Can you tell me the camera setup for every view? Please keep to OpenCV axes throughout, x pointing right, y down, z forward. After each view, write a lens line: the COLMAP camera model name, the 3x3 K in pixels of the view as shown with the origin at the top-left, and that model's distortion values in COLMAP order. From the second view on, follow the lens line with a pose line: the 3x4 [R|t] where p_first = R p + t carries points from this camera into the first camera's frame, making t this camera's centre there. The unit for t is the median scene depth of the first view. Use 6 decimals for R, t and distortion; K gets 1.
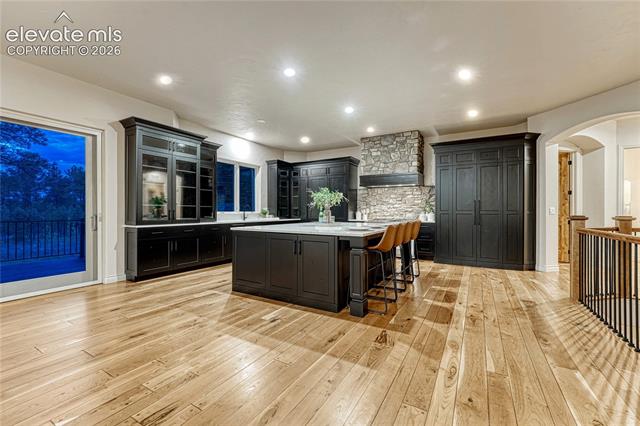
lens RADIAL K [[266.6, 0, 324.6], [0, 266.6, 211.8], [0, 0, 1]] dist [-0.006211, 0.003464]
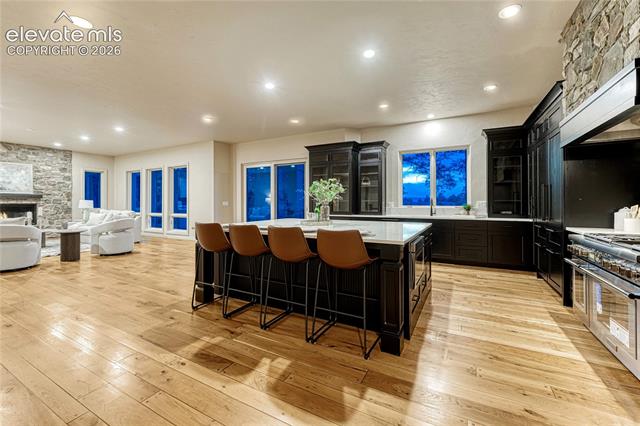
lens RADIAL K [[266.6, 0, 315.8], [0, 266.6, 203.4], [0, 0, 1]] dist [-0.006211, 0.003464]
pose [[0.021887, 0.001545, -0.999759, 0.918179], [-0.001930, 0.999997, 0.001503, -0.015808], [0.999759, 0.001897, 0.021890, 1.058121]]
